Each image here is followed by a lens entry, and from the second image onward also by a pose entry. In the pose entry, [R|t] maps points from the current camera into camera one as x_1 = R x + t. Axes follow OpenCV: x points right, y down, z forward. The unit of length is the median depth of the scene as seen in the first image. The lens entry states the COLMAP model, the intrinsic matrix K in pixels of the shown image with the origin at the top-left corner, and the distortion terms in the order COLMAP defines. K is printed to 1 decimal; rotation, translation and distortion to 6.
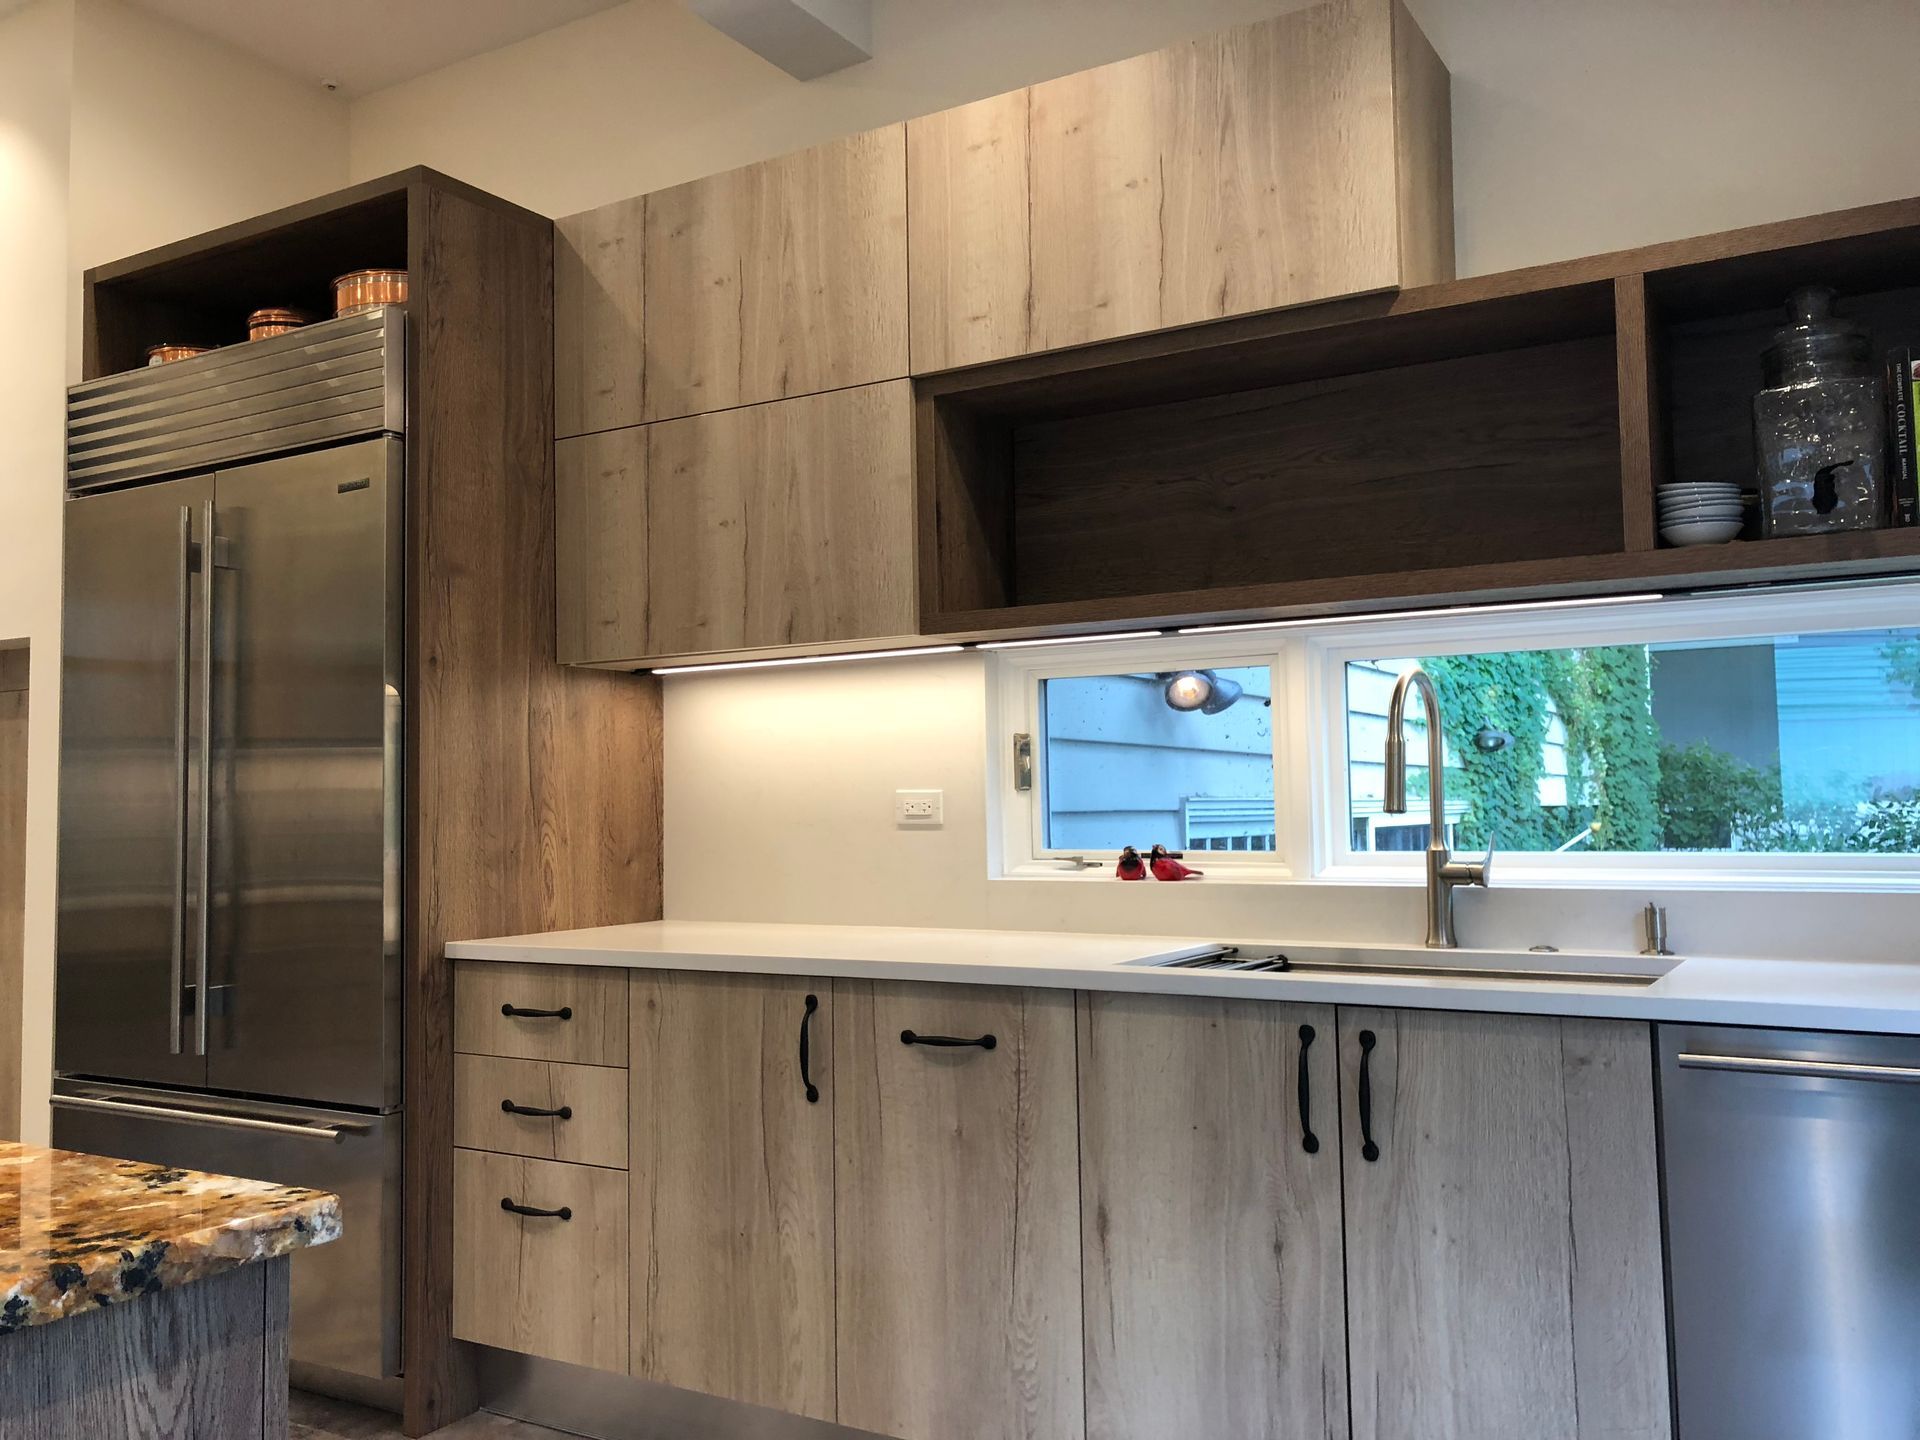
lens RADIAL K [[1595.4, 0, 961.9], [0, 1595.4, 713.7], [0, 0, 1]] dist [0.028432, -0.043048]
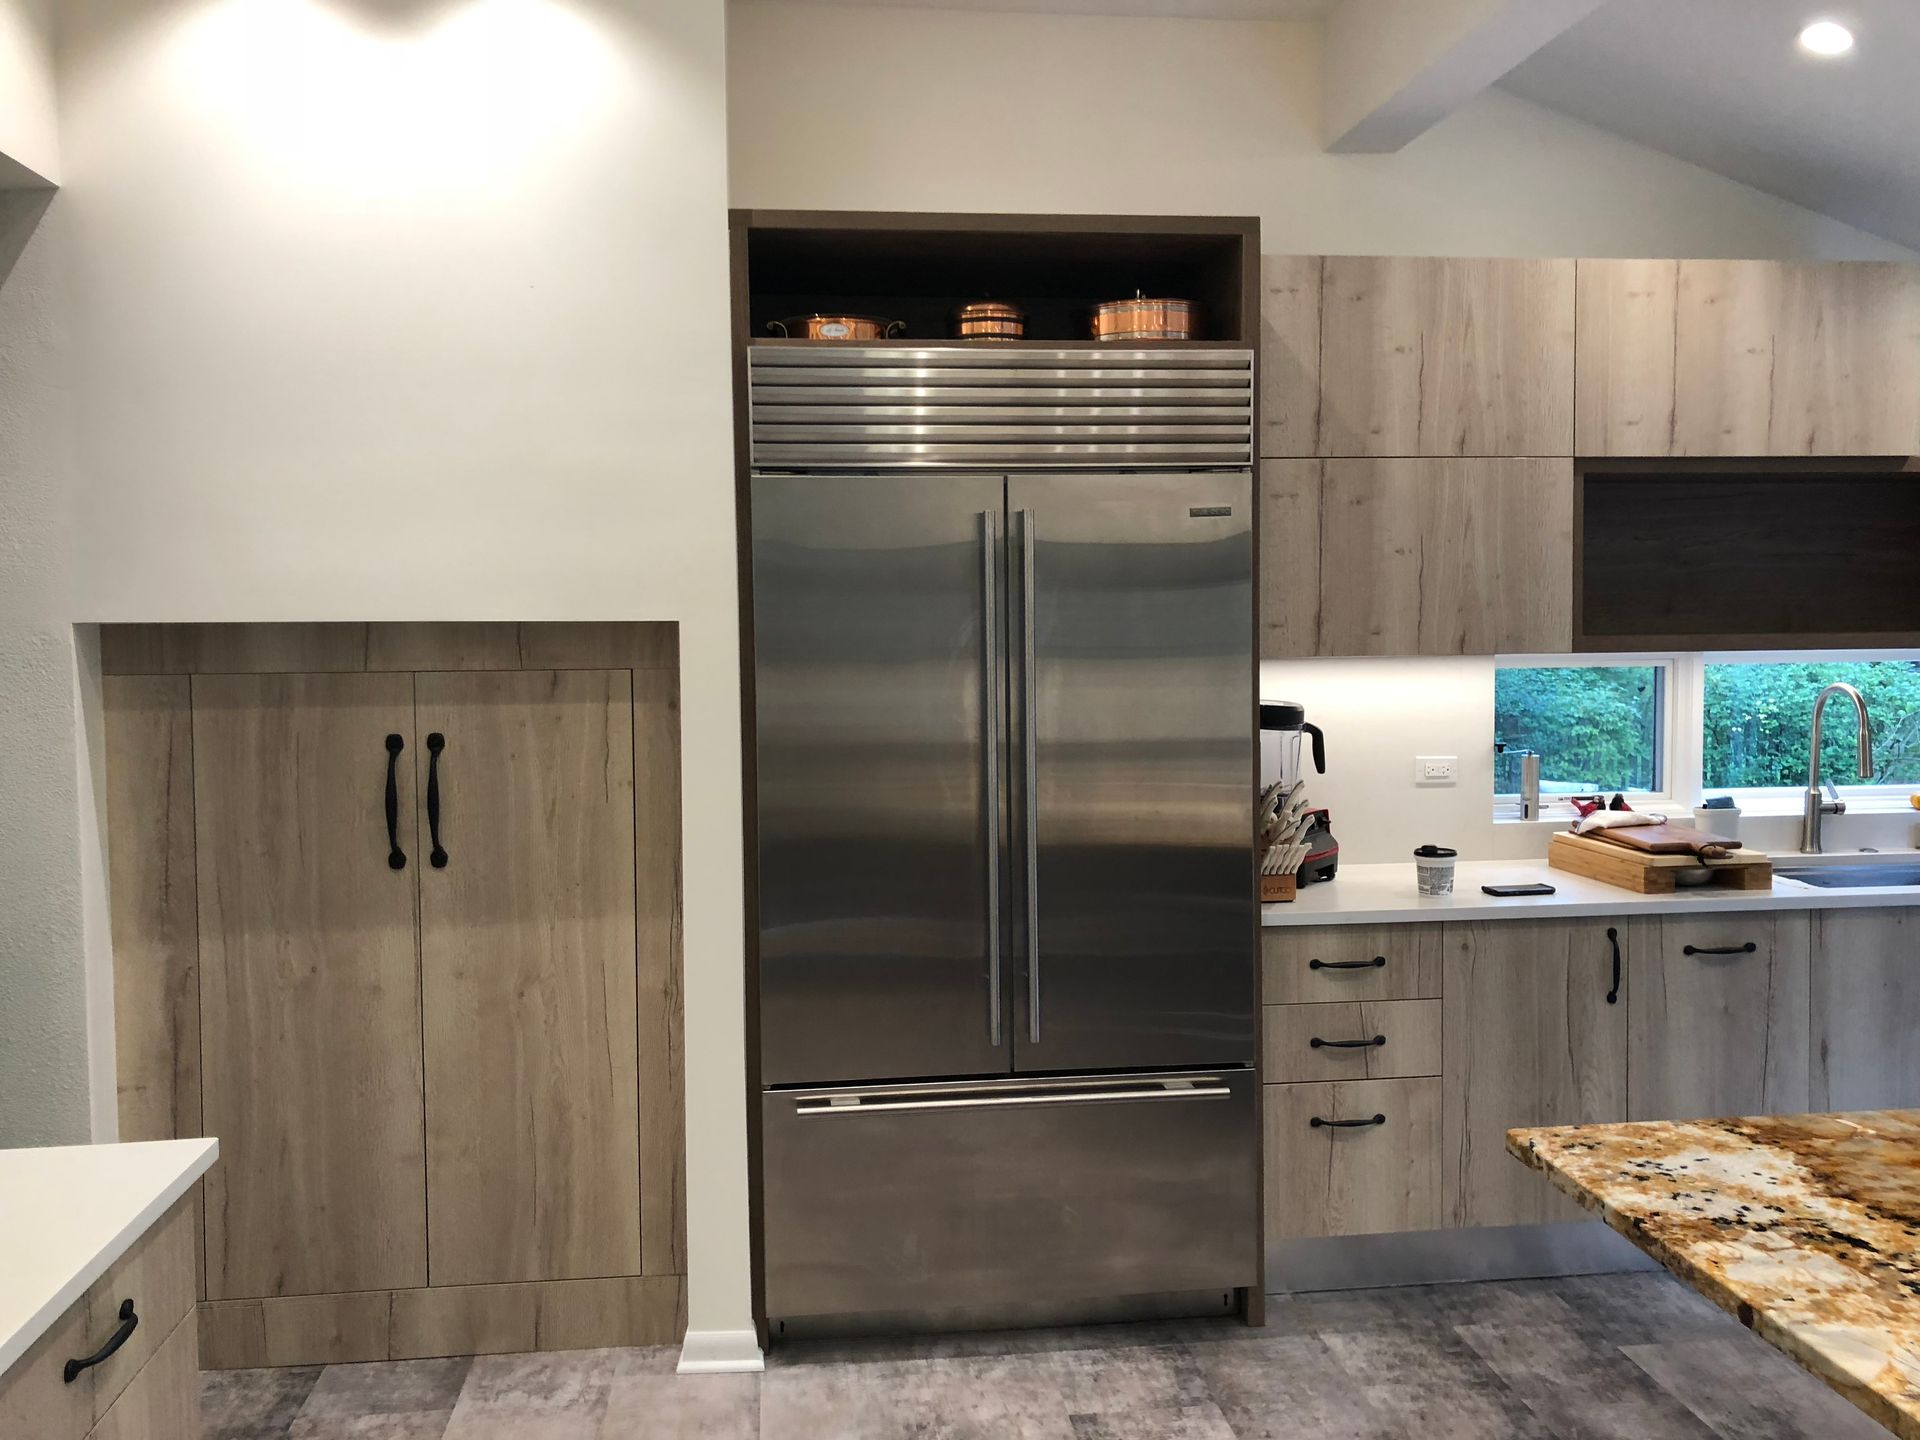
lens RADIAL K [[1595.4, 0, 945.5], [0, 1595.4, 690.4], [0, 0, 1]] dist [0.028432, -0.043048]
pose [[0.789959, -0.024970, 0.612651, -1.278339], [-0.037717, 0.995300, 0.089198, -0.119062], [-0.611999, -0.093570, 0.785304, 0.261322]]
